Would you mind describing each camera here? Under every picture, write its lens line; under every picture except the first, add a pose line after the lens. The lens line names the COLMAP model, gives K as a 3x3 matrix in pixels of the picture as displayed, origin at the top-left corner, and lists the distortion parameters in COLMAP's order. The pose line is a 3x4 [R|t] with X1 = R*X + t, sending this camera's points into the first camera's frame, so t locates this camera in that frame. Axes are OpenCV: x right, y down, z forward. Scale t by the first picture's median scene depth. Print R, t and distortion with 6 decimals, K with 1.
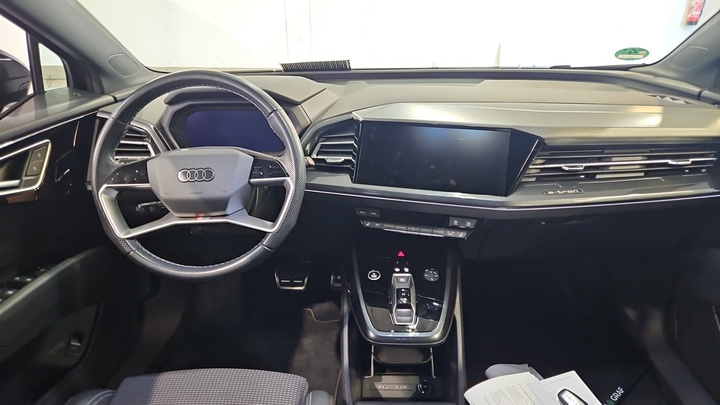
lens RADIAL K [[491.7, 0, 361.1], [0, 491.7, 207.1], [0, 0, 1]] dist [0.065952, -0.001077]
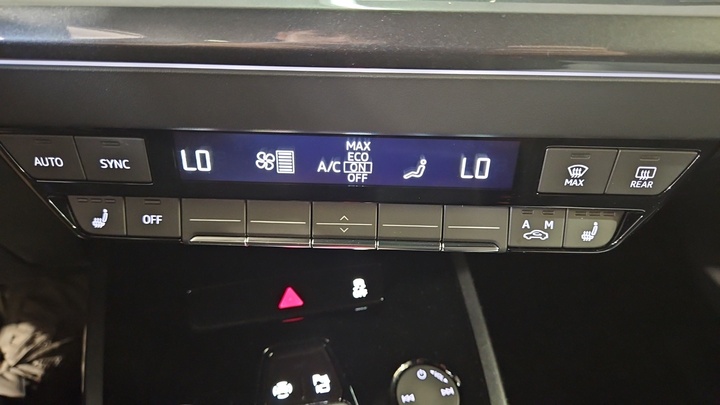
lens RADIAL K [[491.7, 0, 358.5], [0, 491.7, 203.8], [0, 0, 1]] dist [0.065952, -0.001077]
pose [[0.968351, -0.116771, 0.220592, 0.069182], [0.077312, 0.980672, 0.179737, 0.002280], [-0.237316, -0.156995, 0.958662, 0.809007]]
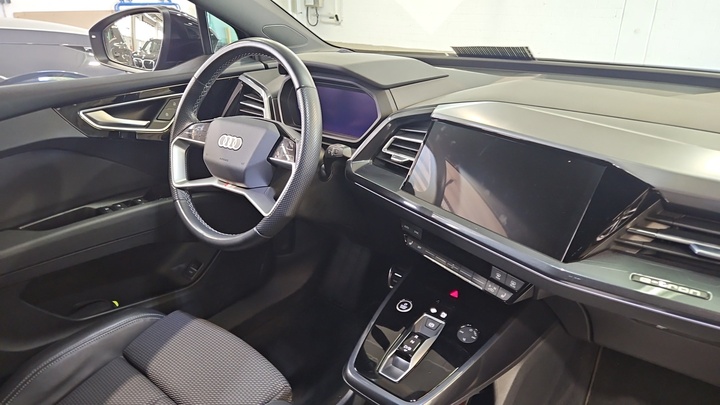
lens RADIAL K [[491.7, 0, 358.7], [0, 491.7, 198.9], [0, 0, 1]] dist [0.065952, -0.001077]
pose [[0.792042, 0.244378, -0.559418, 0.389842], [-0.241295, 0.967080, 0.080828, -0.082545], [0.560754, 0.070966, 0.824935, 0.279537]]
